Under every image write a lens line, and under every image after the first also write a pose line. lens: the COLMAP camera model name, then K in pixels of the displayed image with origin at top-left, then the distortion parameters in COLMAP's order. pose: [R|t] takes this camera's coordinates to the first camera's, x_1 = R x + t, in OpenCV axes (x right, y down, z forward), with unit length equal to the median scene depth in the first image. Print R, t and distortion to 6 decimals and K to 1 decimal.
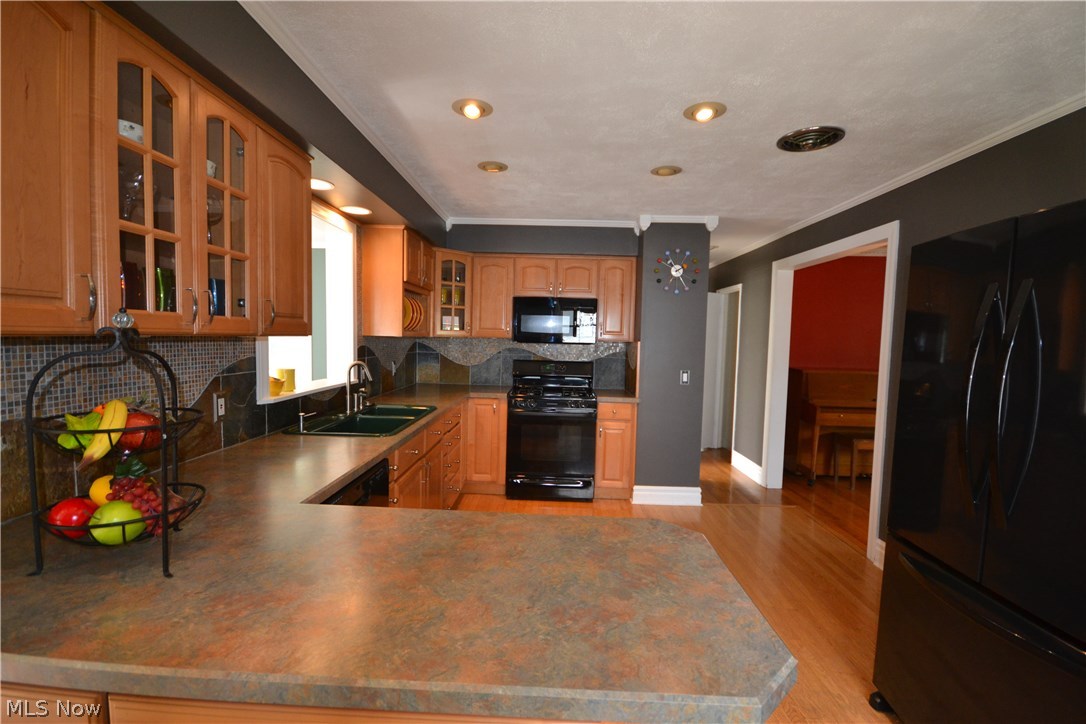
lens RADIAL K [[483.3, 0, 543.0], [0, 483.3, 362.0], [0, 0, 1]] dist [-0.011013, -0.000487]
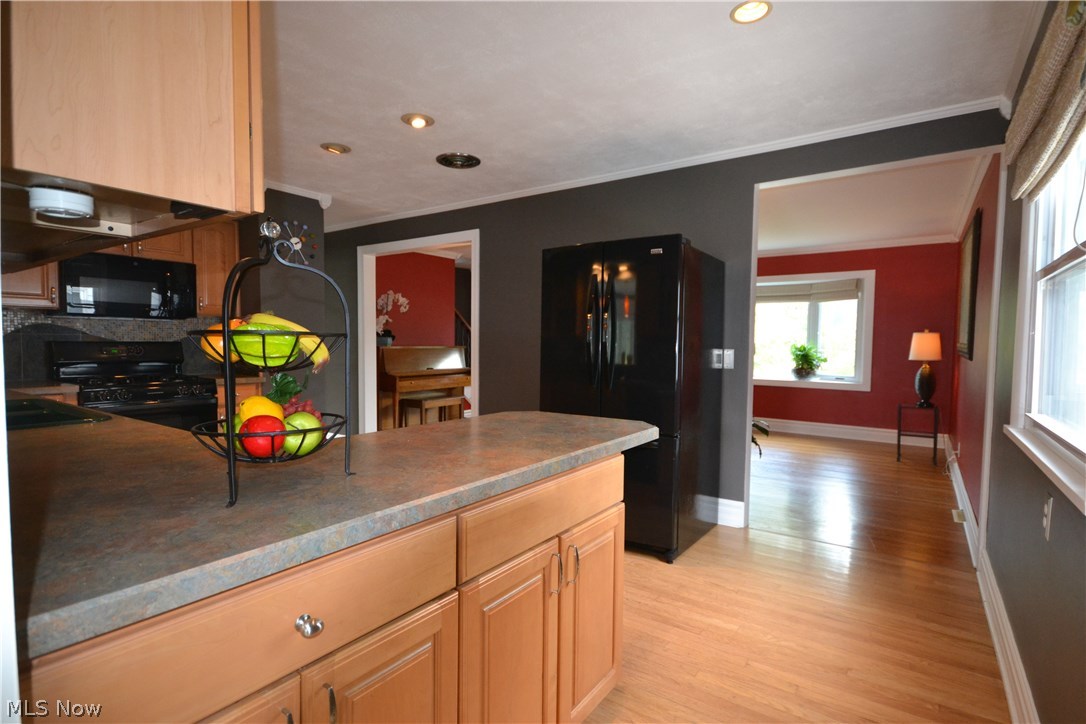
lens RADIAL K [[533.3, 0, 543.0], [0, 533.3, 362.0], [0, 0, 1]] dist [-0.003457, -0.000504]
pose [[0.544527, -0.051787, 0.837143, -0.367912], [0.048290, 0.998372, 0.030350, 0.042823], [-0.837352, 0.023899, 0.546141, -0.005103]]
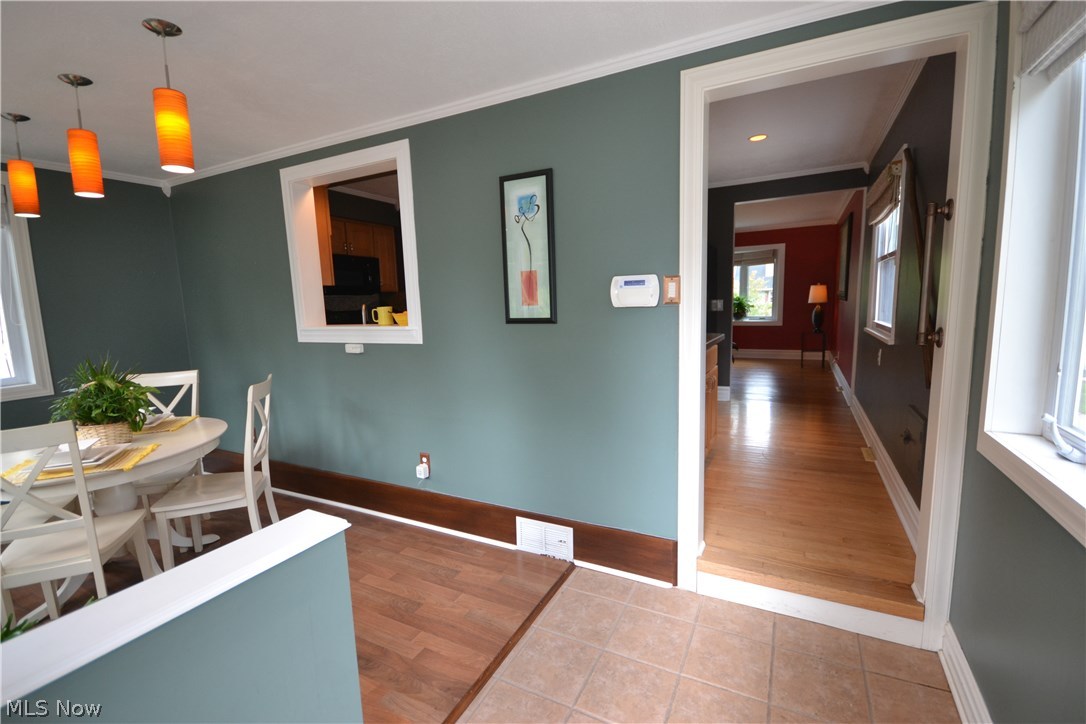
lens RADIAL K [[483.3, 0, 543.0], [0, 483.3, 362.0], [0, 0, 1]] dist [-0.011013, -0.000487]
pose [[0.428834, -0.149211, 0.890976, -0.900563], [0.090470, 0.988400, 0.121983, 0.026951], [-0.898842, 0.028296, 0.437359, 0.071404]]
